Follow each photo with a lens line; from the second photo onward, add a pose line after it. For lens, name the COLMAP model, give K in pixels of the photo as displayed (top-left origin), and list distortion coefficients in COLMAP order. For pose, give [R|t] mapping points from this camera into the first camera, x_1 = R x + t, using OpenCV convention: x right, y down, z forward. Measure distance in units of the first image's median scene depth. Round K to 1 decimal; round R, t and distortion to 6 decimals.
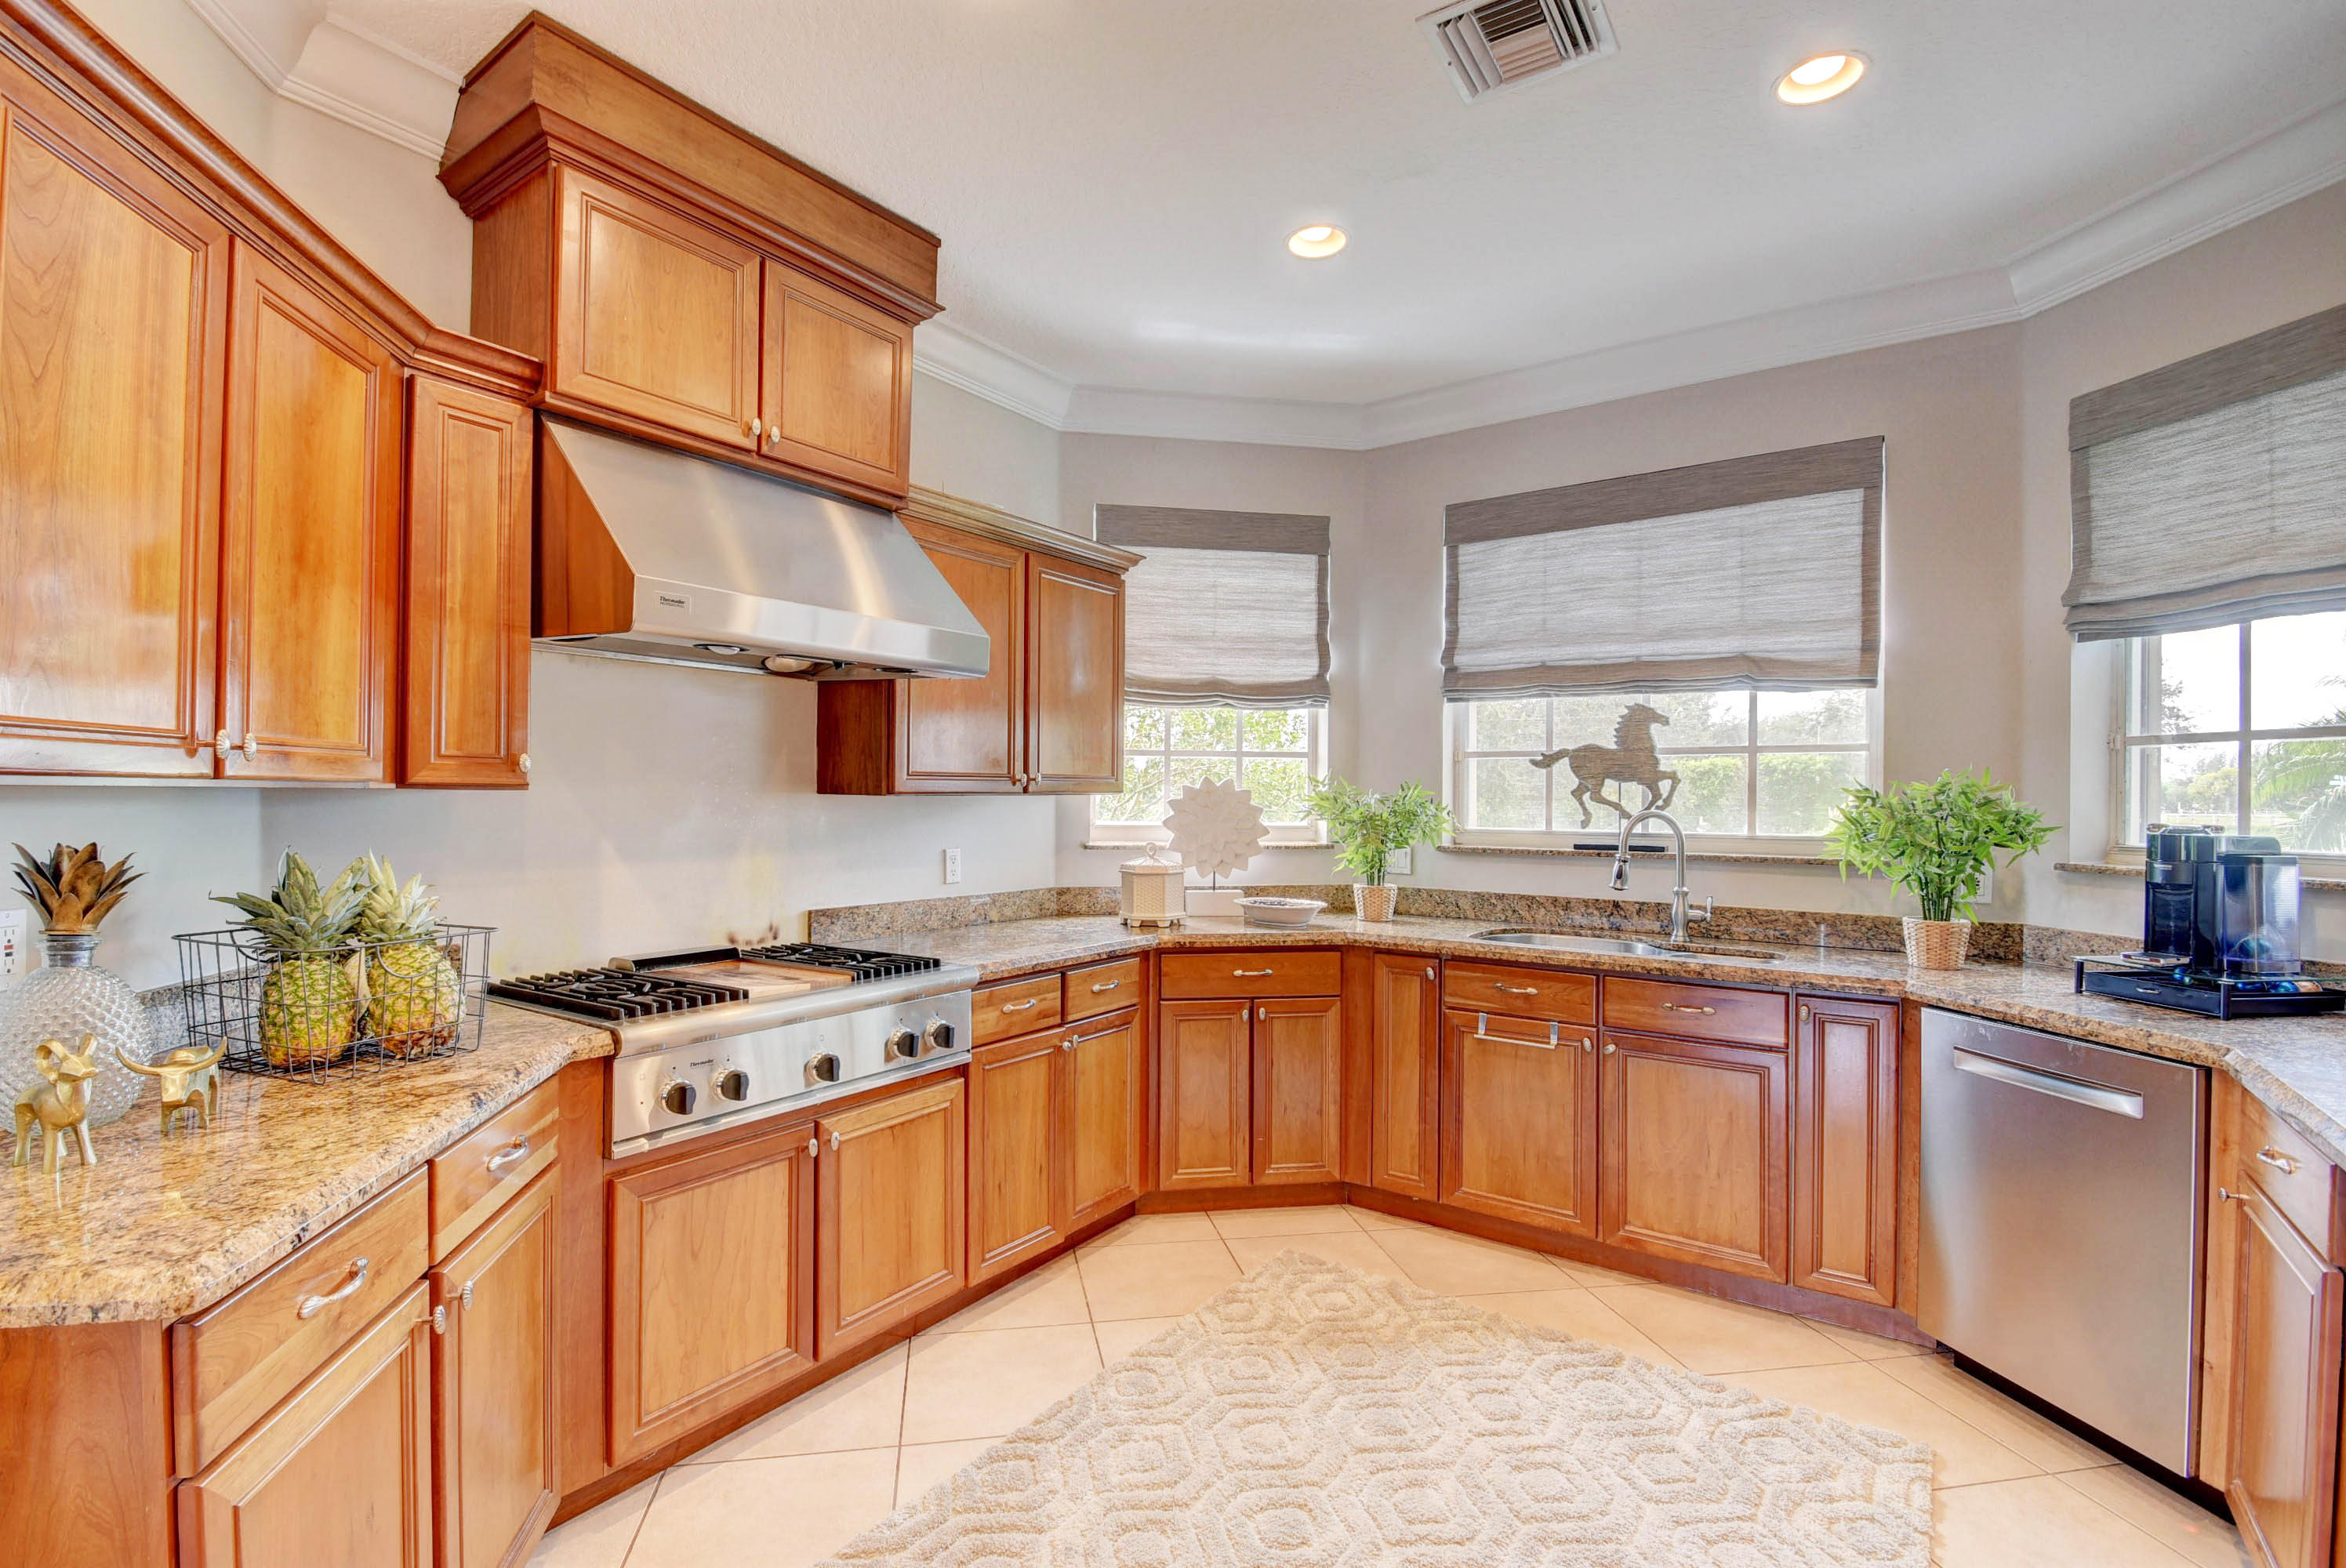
lens RADIAL K [[1061.8, 0, 1132.9], [0, 1061.8, 797.5], [0, 0, 1]] dist [0.014016, -0.019011]
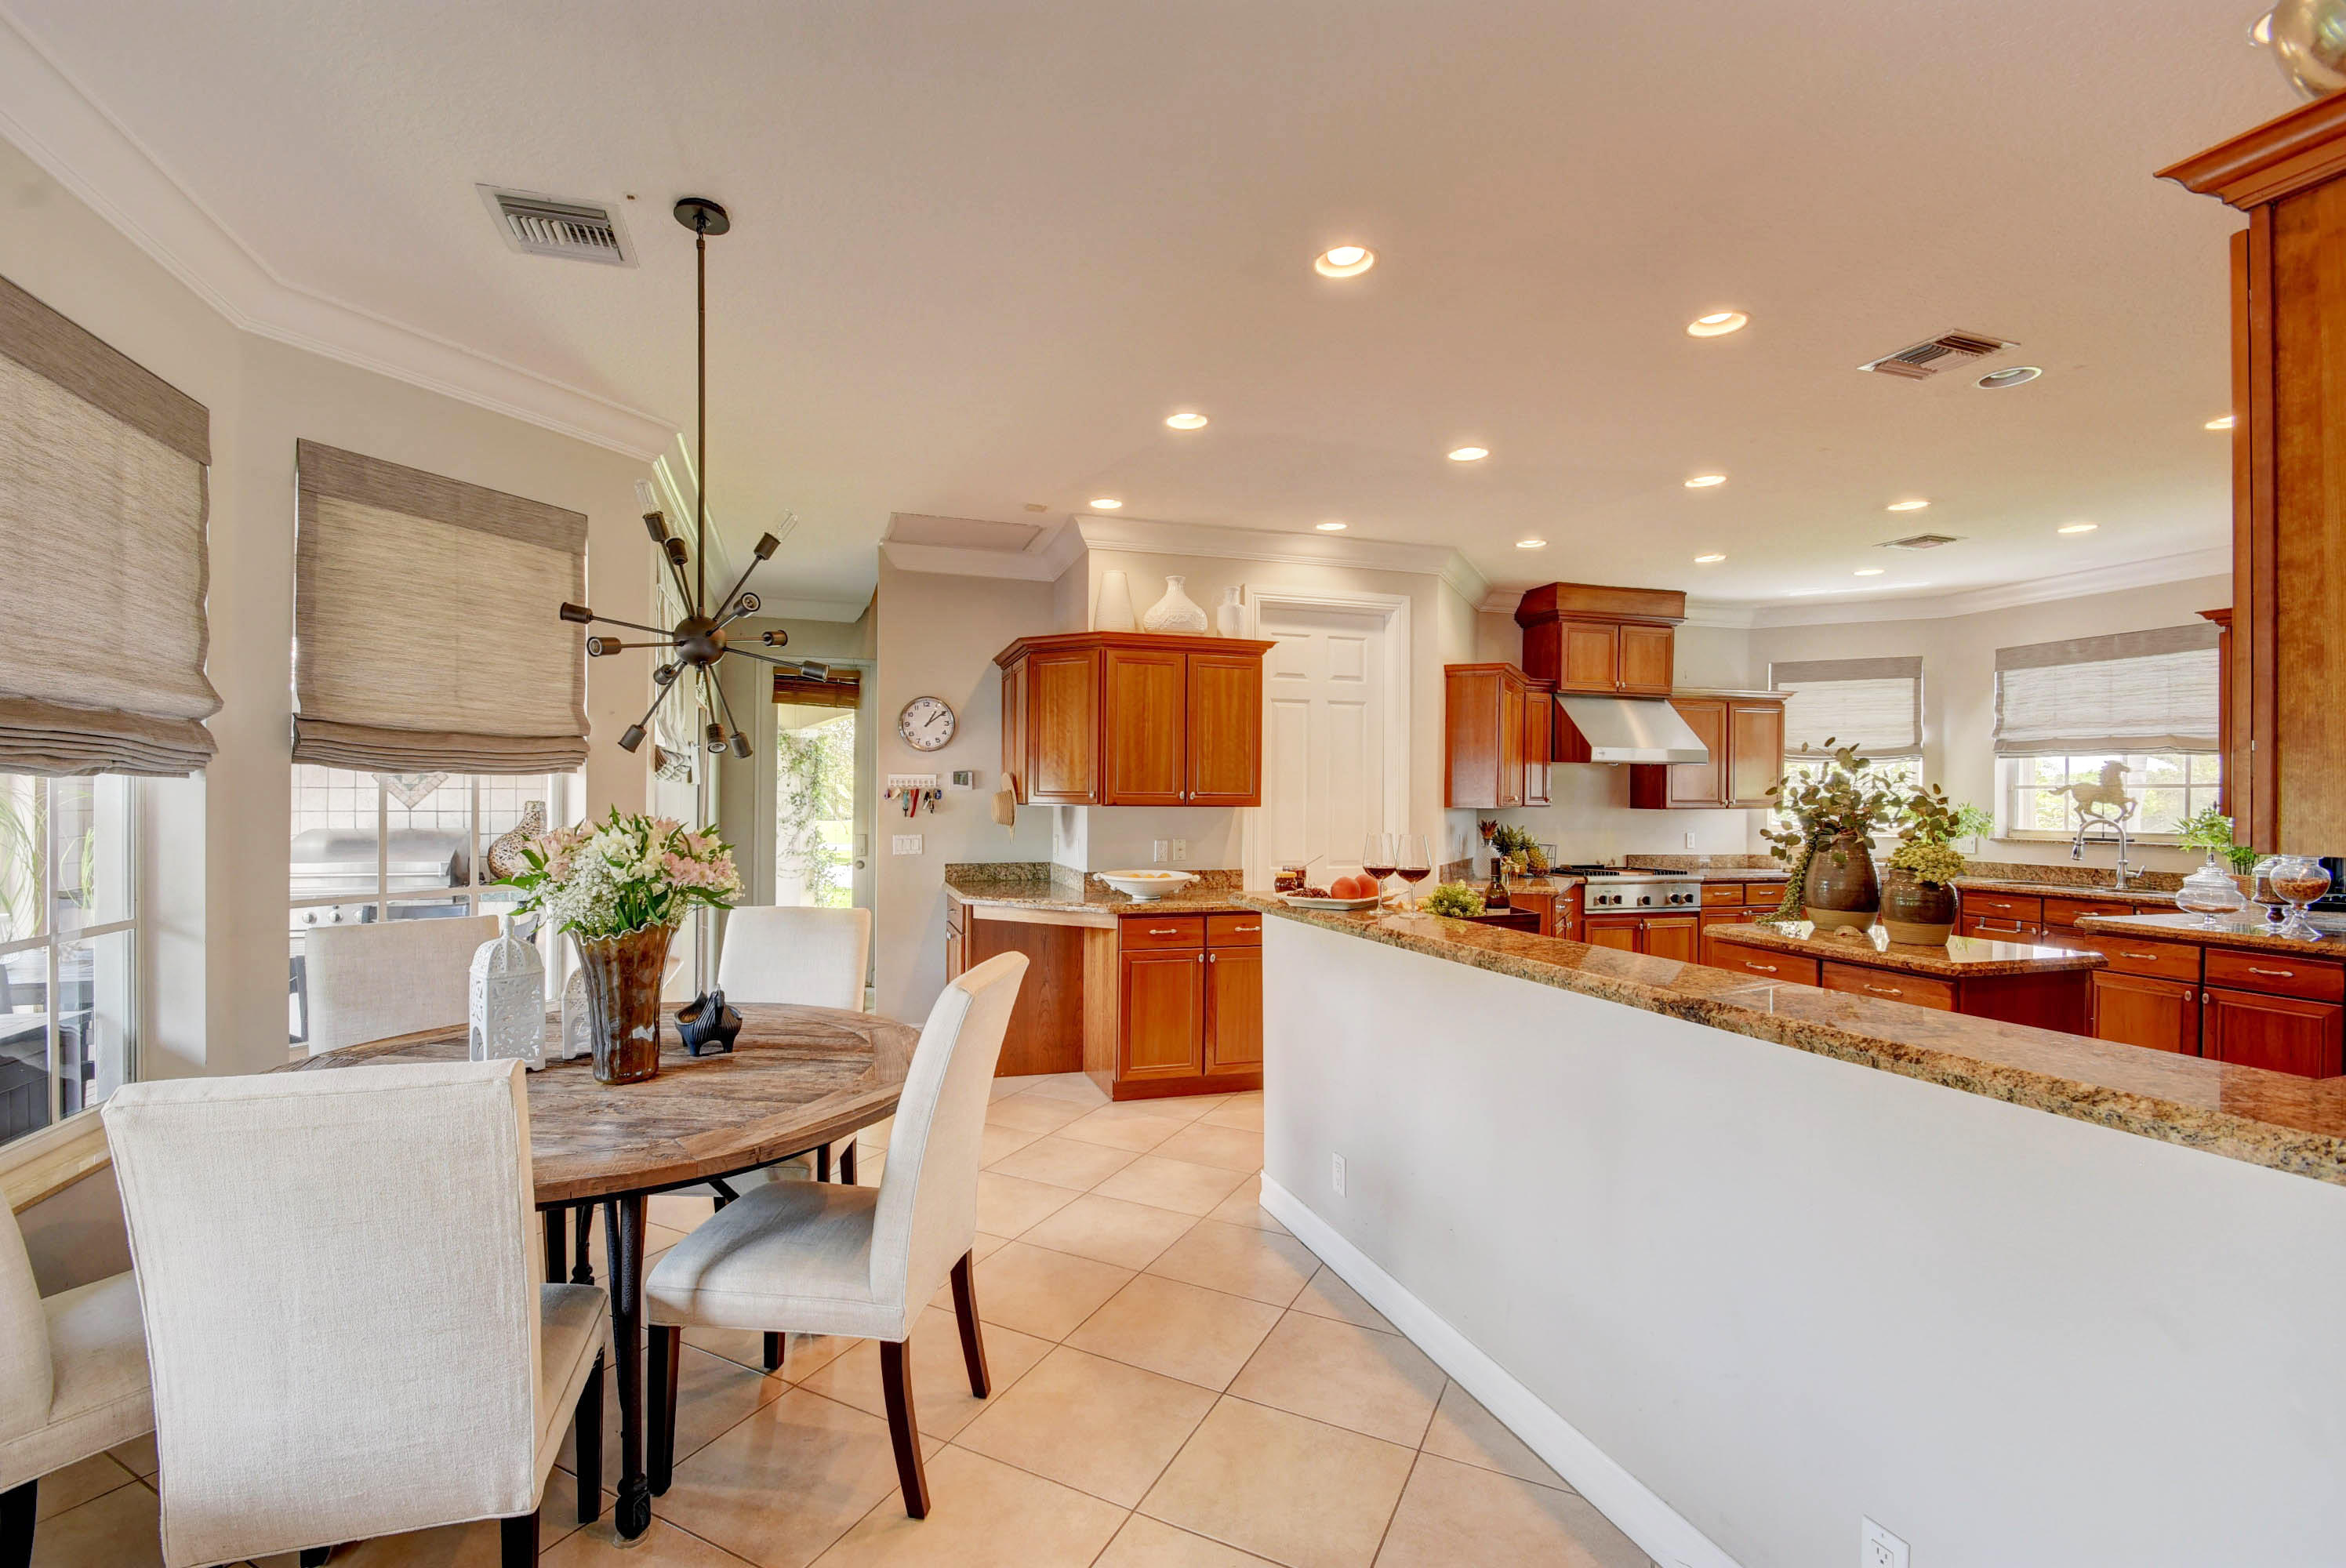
lens RADIAL K [[1035.0, 0, 1130.0], [0, 1035.0, 796.9], [0, 0, 1]] dist [0.014689, -0.016802]
pose [[0.794583, -0.001517, -0.607153, 0.240925], [-0.003111, 0.999974, -0.006570, -0.010476], [0.607147, 0.007110, 0.794558, -1.596704]]
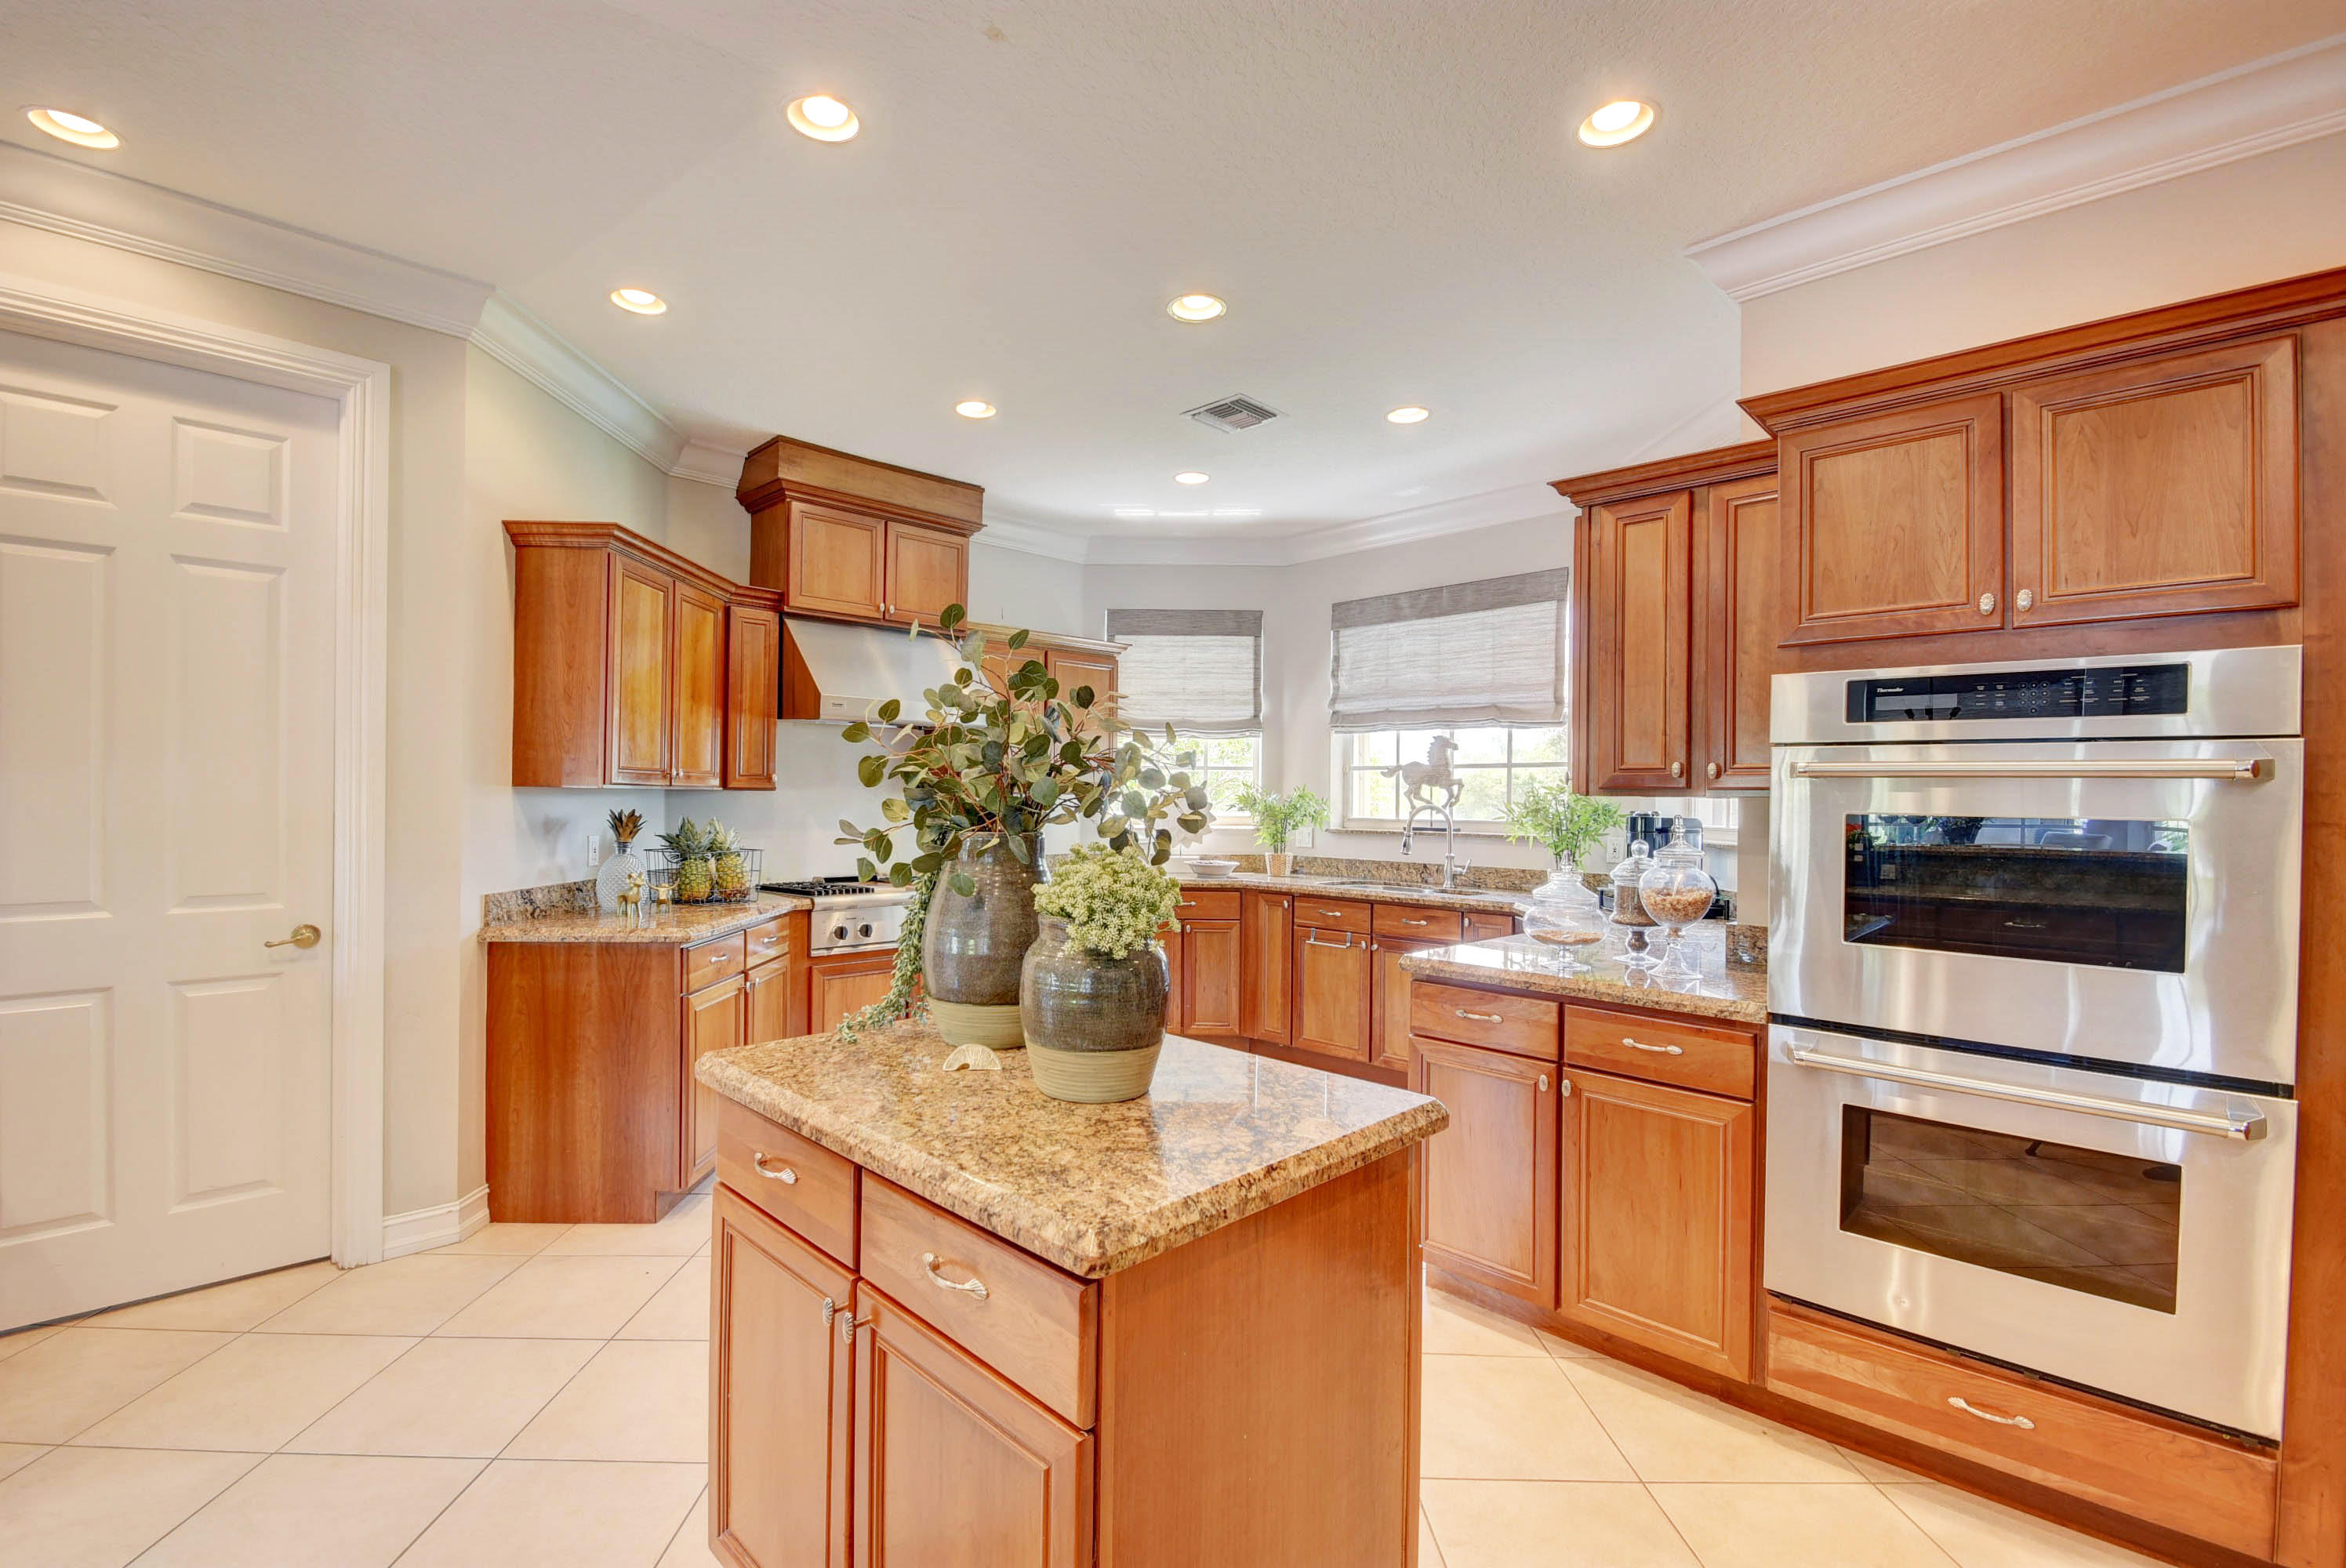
lens RADIAL K [[1035.0, 0, 1130.0], [0, 1035.0, 796.9], [0, 0, 1]] dist [0.014689, -0.016802]
pose [[0.984301, 0.001618, -0.176492, 0.335286], [-0.002322, 0.999990, -0.003783, 0.007702], [0.176484, 0.004133, 0.984295, -0.621142]]
